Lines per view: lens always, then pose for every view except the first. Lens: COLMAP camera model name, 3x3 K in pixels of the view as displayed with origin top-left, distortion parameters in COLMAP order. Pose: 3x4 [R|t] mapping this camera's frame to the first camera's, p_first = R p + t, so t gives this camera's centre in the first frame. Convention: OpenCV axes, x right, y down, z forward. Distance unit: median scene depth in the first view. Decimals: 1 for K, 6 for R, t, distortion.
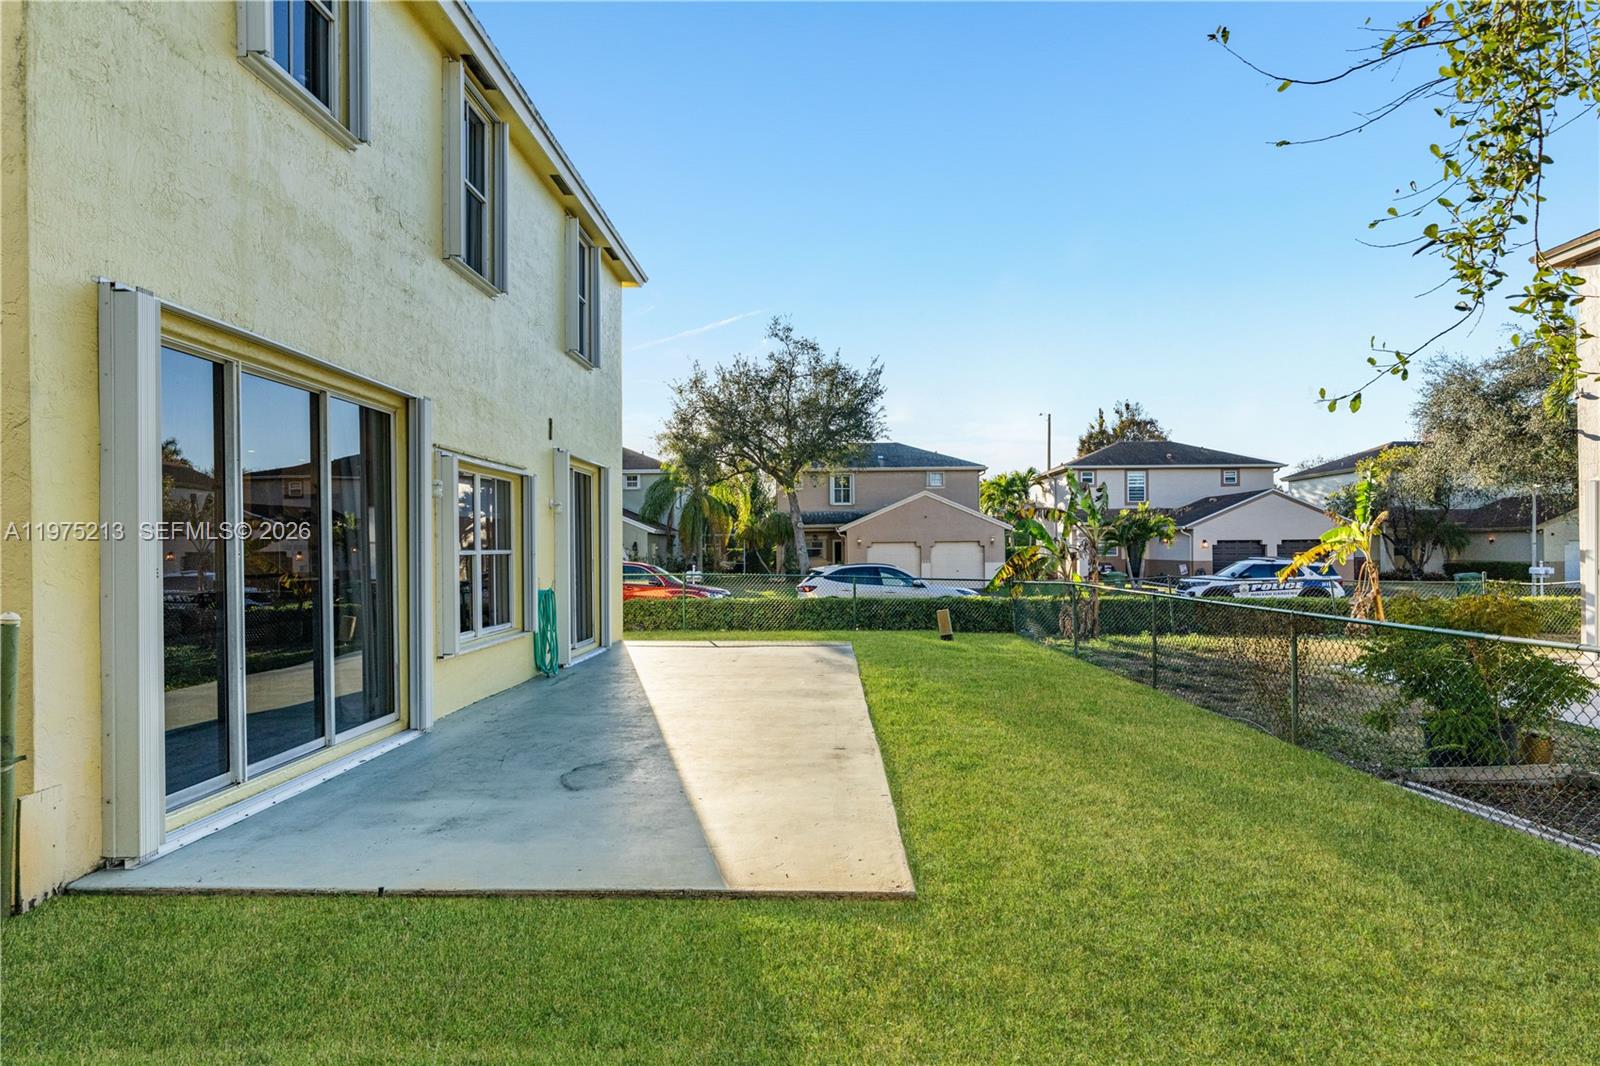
lens RADIAL K [[864.6, 0, 801.5], [0, 864.6, 551.0], [0, 0, 1]] dist [-0.002238, 0.000070]
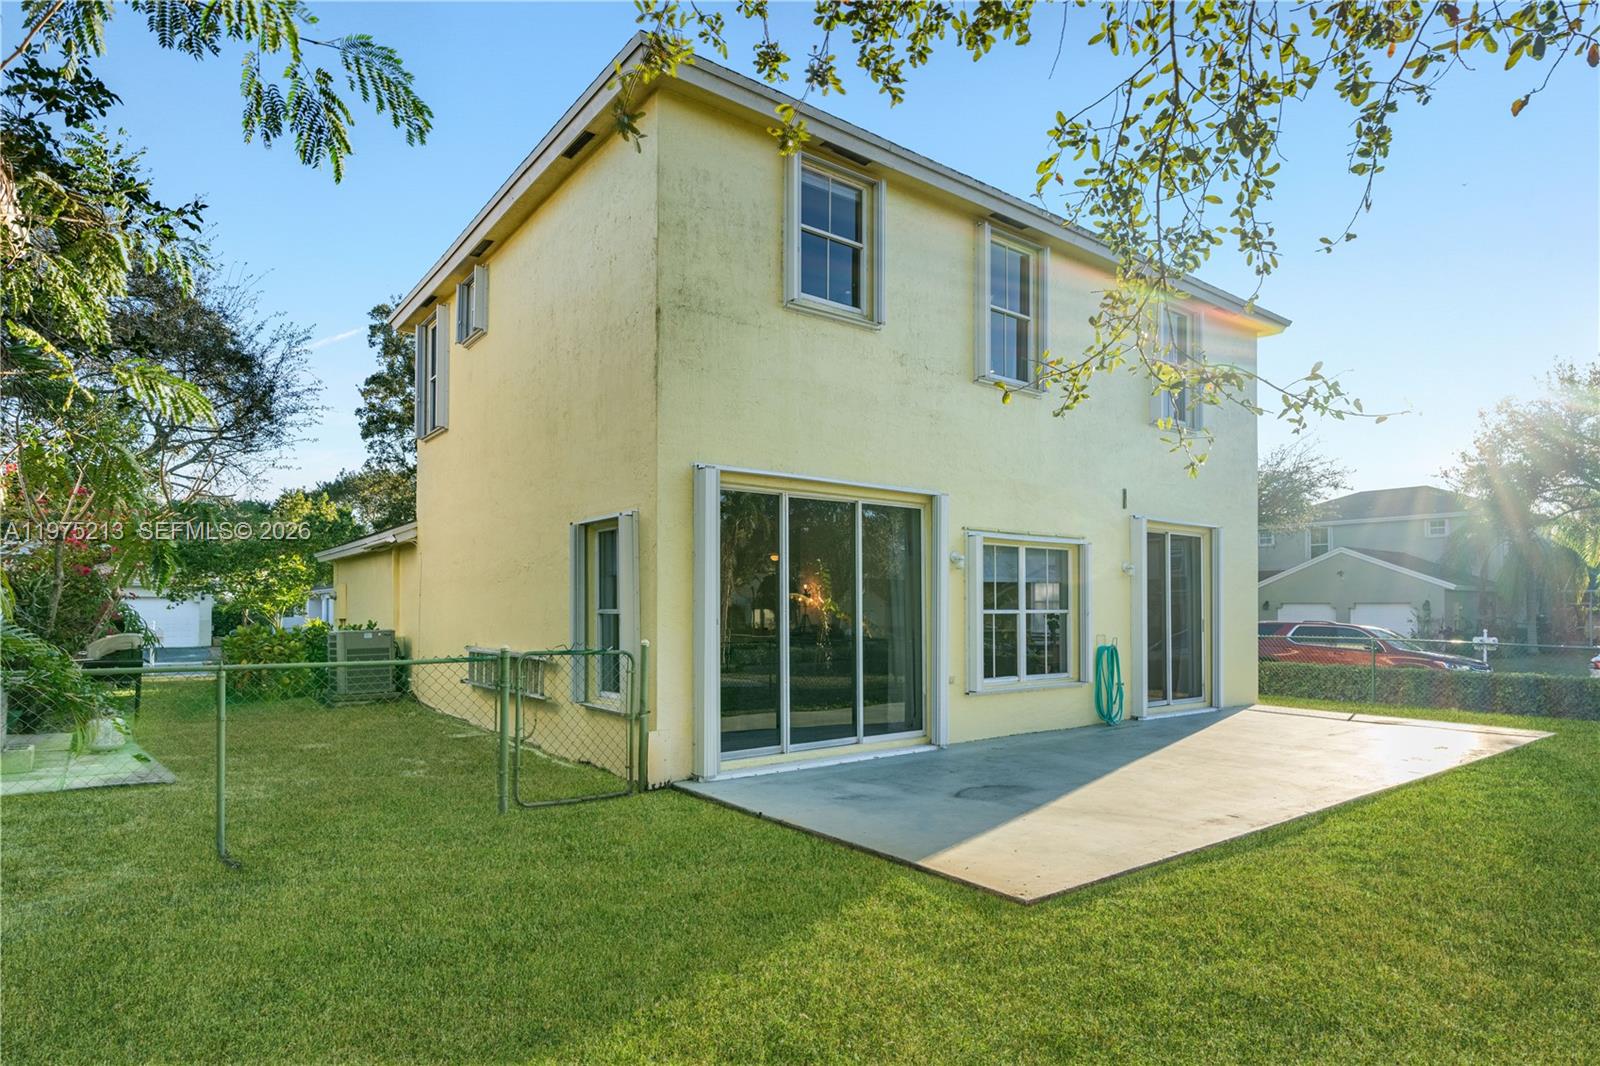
lens RADIAL K [[868.3, 0, 800.8], [0, 868.3, 595.2], [0, 0, 1]] dist [0.002639, 0.000250]
pose [[0.625623, -0.006876, -0.780095, 0.599766], [-0.005544, 0.999897, -0.013260, -0.005345], [0.780106, 0.012621, 0.625521, 0.004187]]
